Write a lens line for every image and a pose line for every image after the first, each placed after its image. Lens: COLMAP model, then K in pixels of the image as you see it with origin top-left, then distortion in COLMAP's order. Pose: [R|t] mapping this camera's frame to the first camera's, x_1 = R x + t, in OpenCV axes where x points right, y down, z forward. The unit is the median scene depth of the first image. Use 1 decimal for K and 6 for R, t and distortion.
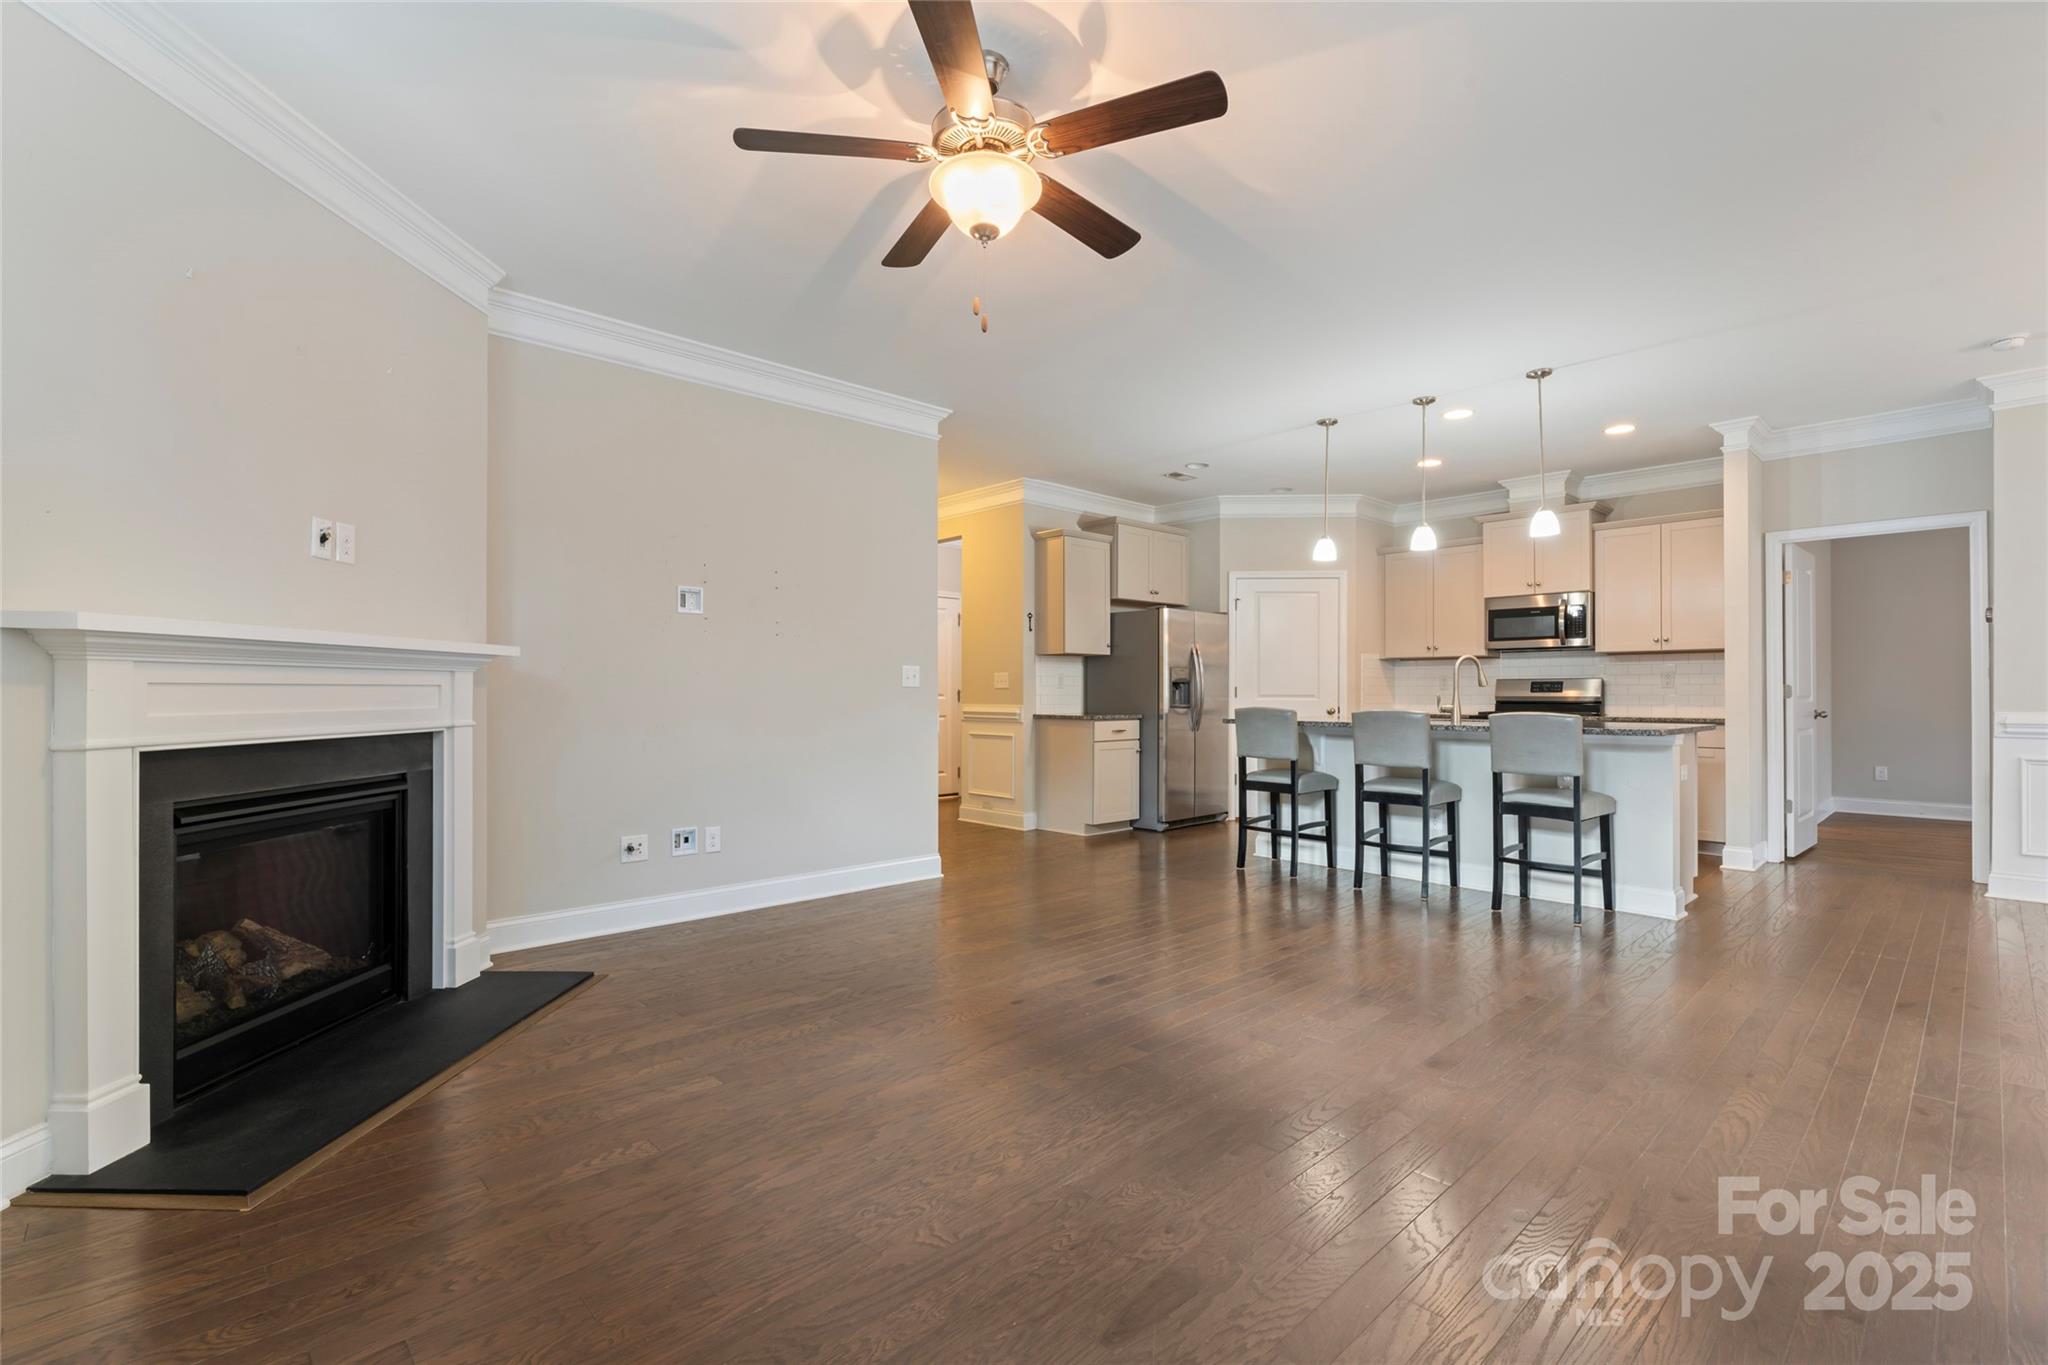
lens RADIAL K [[937.2, 0, 1015.9], [0, 937.2, 687.5], [0, 0, 1]] dist [0.016926, -0.000590]
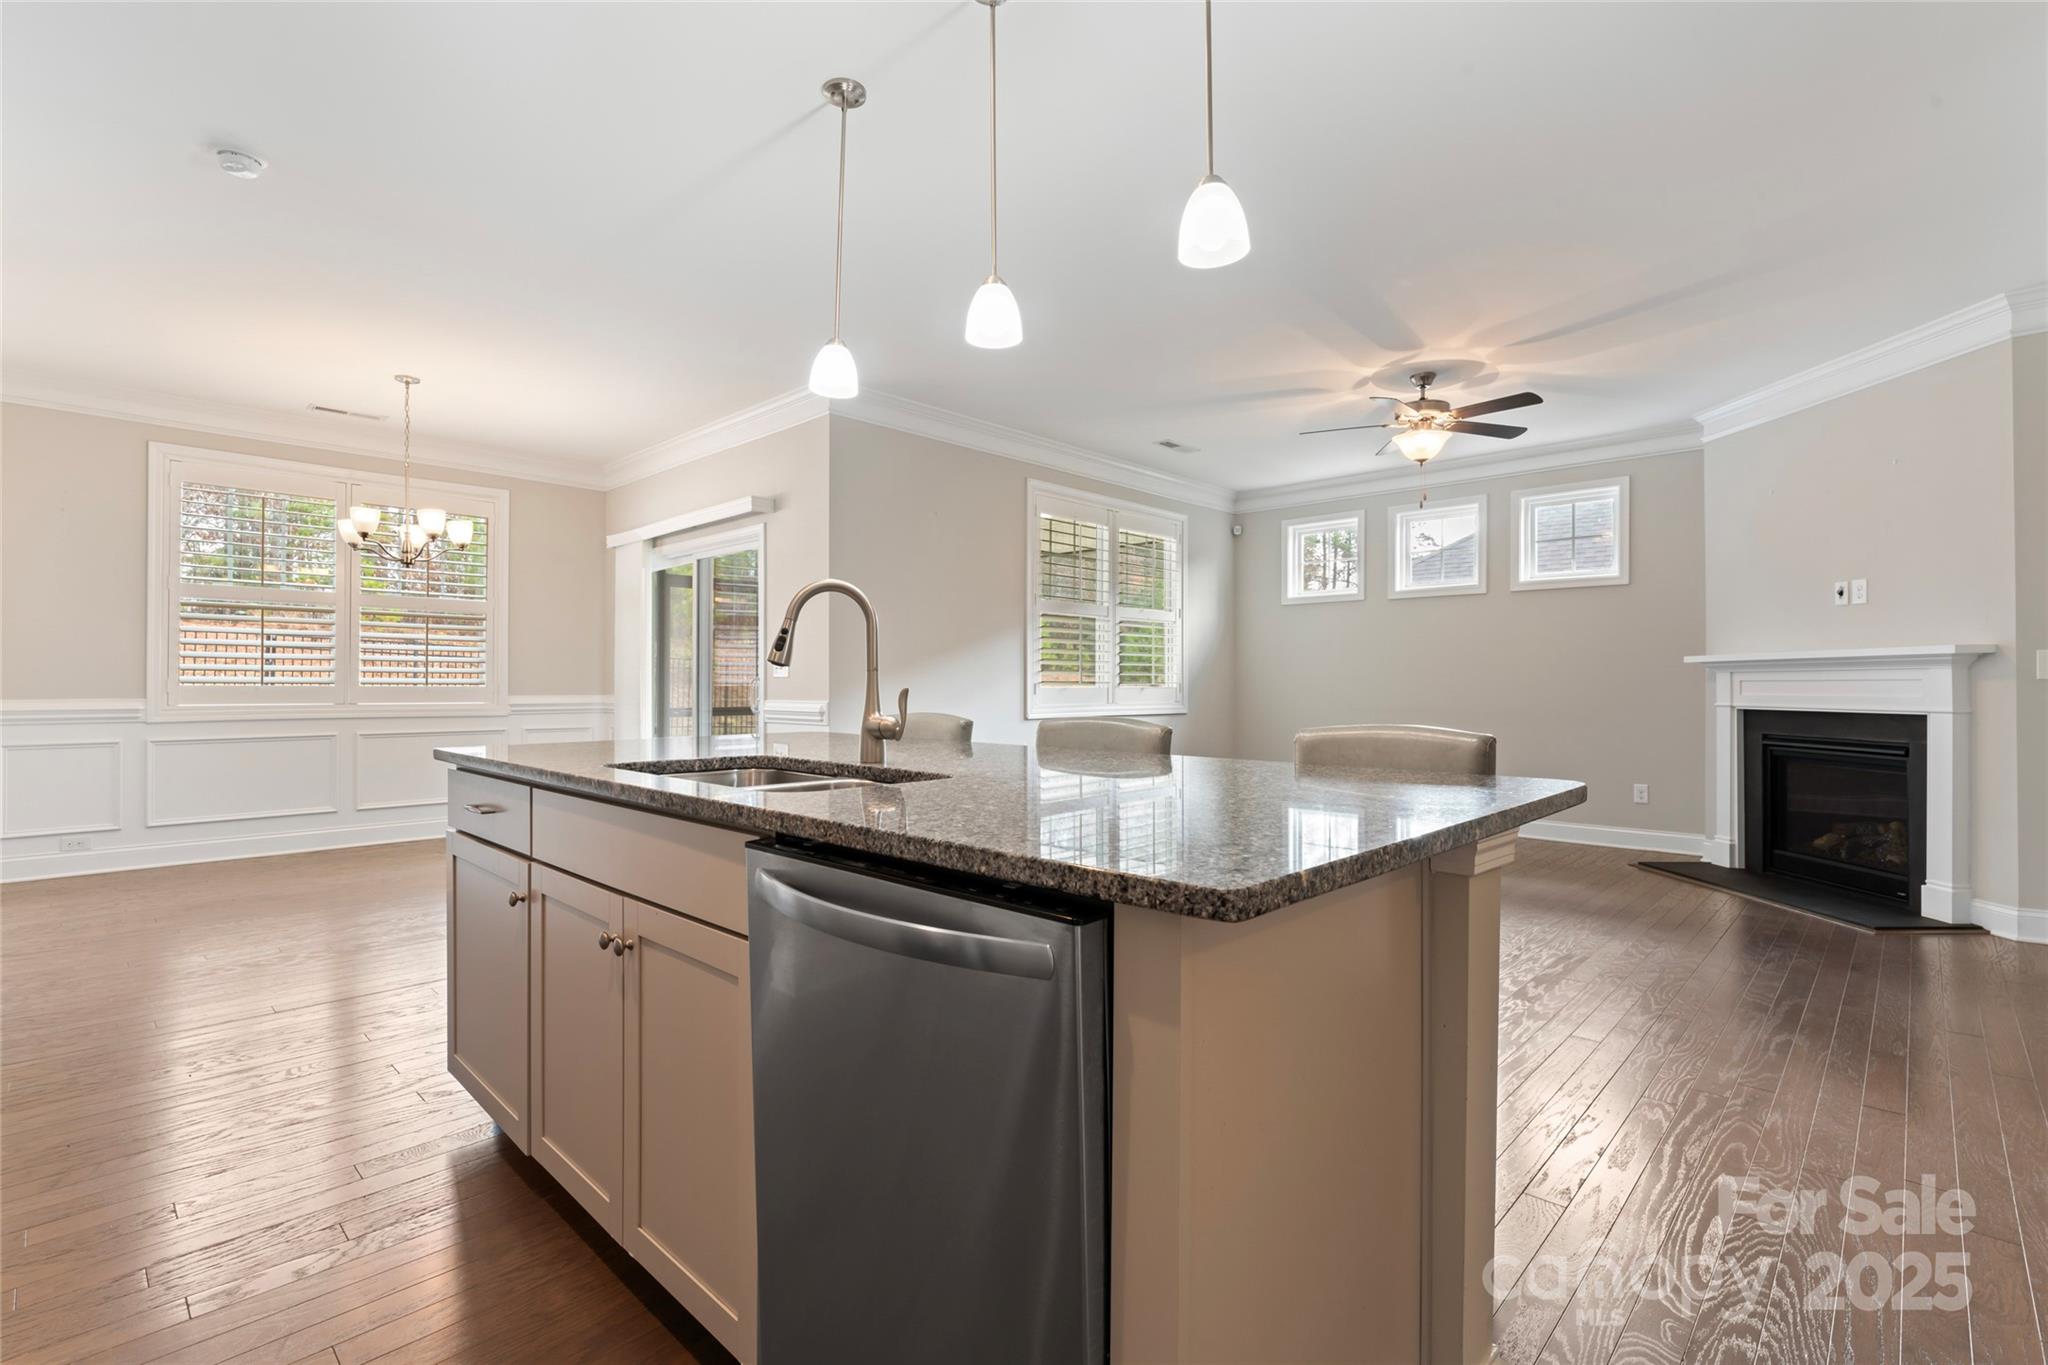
lens RADIAL K [[937.2, 0, 1011.9], [0, 937.2, 680.6], [0, 0, 1]] dist [0.016926, -0.000590]
pose [[-0.997984, -0.005648, -0.063215, 0.336169], [-0.005137, 0.999953, -0.008240, 0.007332], [0.063258, -0.007898, -0.997966, 1.037037]]
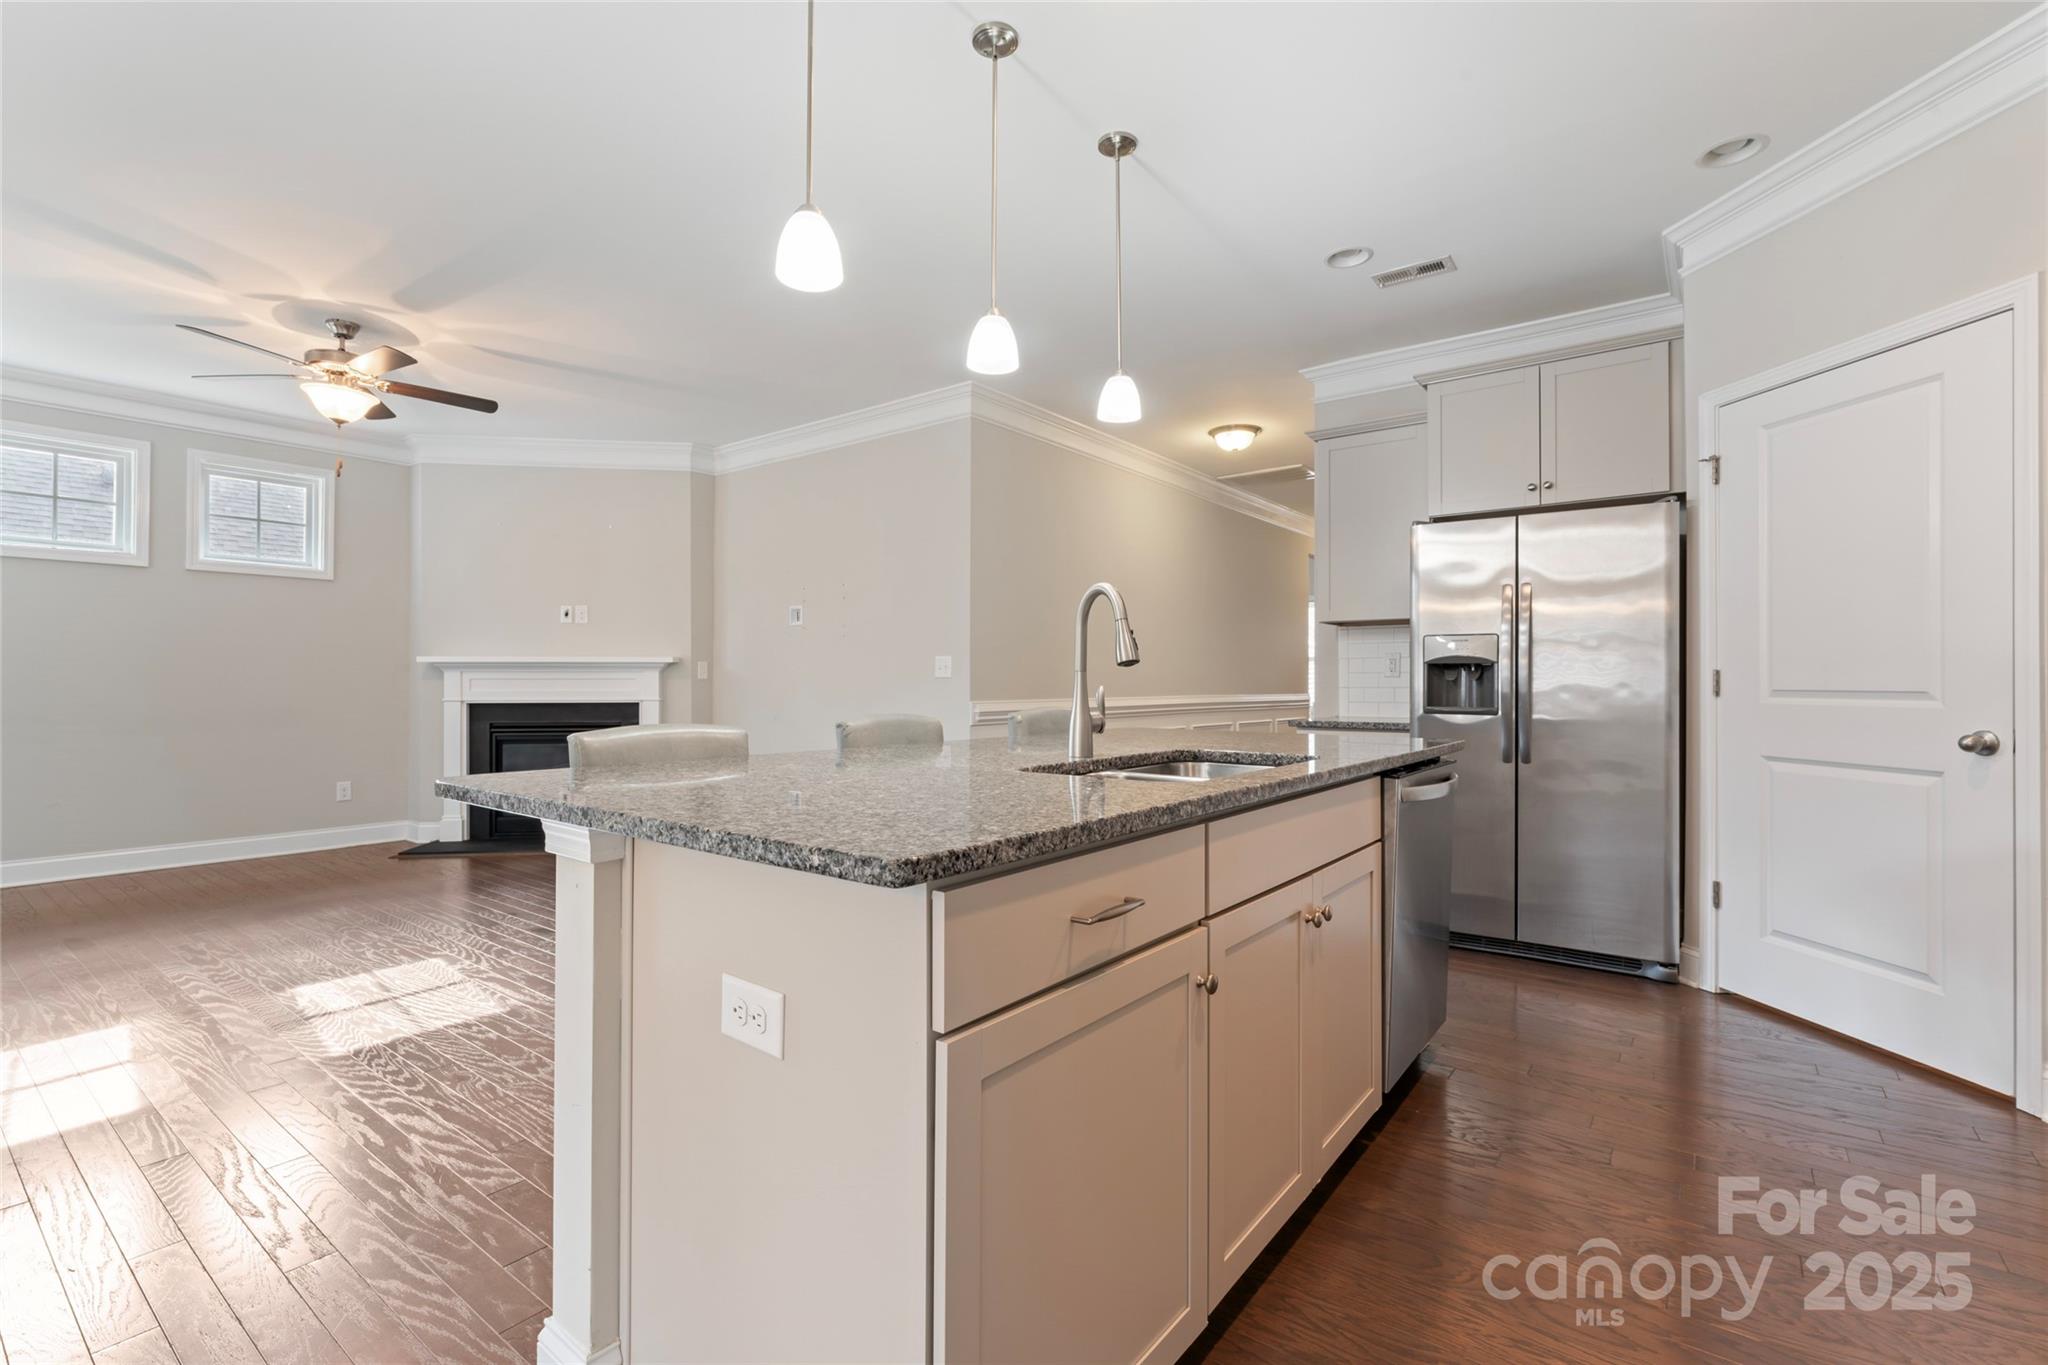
lens RADIAL K [[937.2, 0, 1009.4], [0, 937.2, 671.3], [0, 0, 1]] dist [0.016926, -0.000590]
pose [[0.147520, -0.018084, -0.988894, 0.652294], [0.002174, 0.999836, -0.017960, 0.007924], [0.989057, 0.000499, 0.147535, 0.686322]]
